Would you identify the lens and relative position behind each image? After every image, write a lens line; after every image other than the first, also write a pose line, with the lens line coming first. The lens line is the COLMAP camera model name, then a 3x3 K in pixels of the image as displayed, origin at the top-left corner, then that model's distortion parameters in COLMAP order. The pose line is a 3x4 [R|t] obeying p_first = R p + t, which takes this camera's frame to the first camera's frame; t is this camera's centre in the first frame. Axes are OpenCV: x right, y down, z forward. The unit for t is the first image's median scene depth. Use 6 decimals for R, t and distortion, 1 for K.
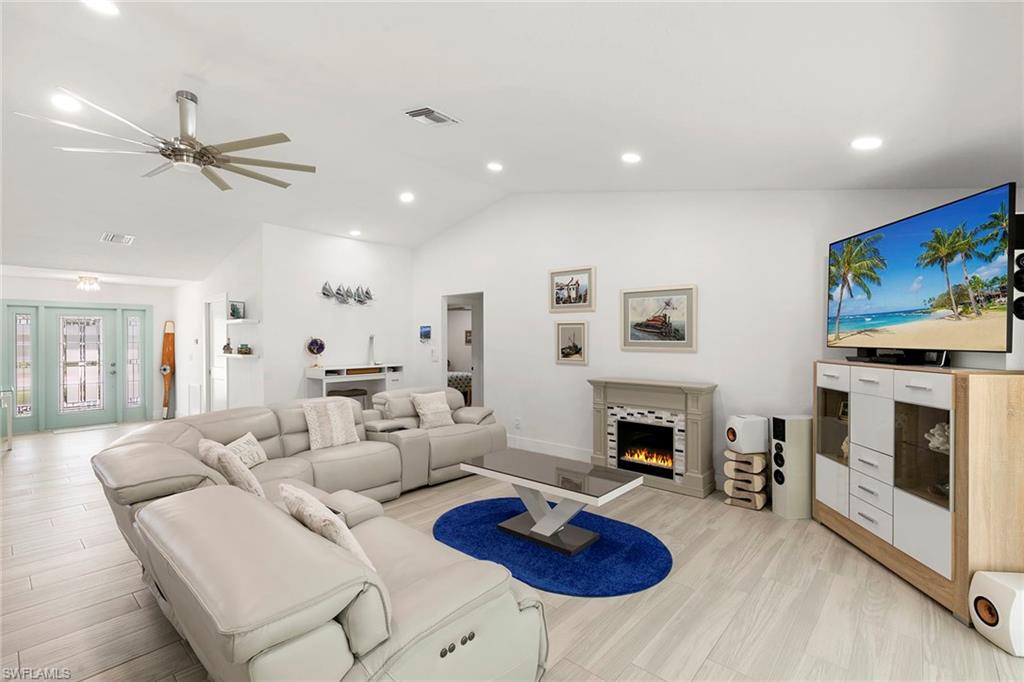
lens RADIAL K [[453.8, 0, 517.1], [0, 453.8, 343.7], [0, 0, 1]] dist [0.003205, -0.000068]
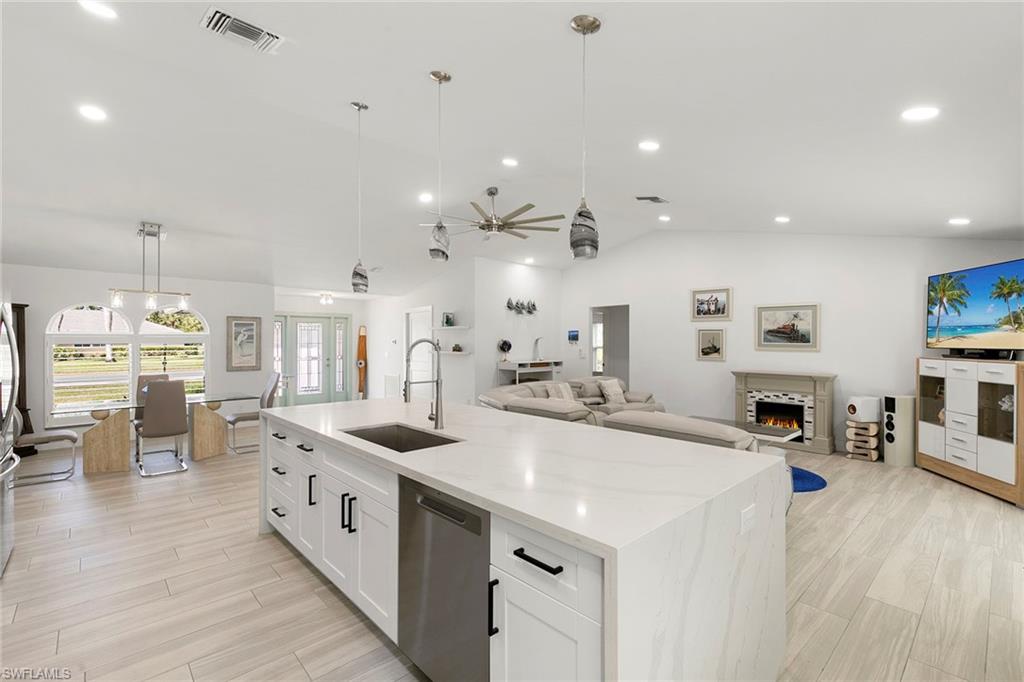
lens RADIAL K [[453.8, 0, 517.1], [0, 453.8, 343.7], [0, 0, 1]] dist [0.003205, -0.000068]
pose [[0.995200, 0.003790, -0.097790, -0.395989], [-0.004043, 0.999989, -0.002395, 0.002273], [0.097780, 0.002779, 0.995204, -0.474893]]
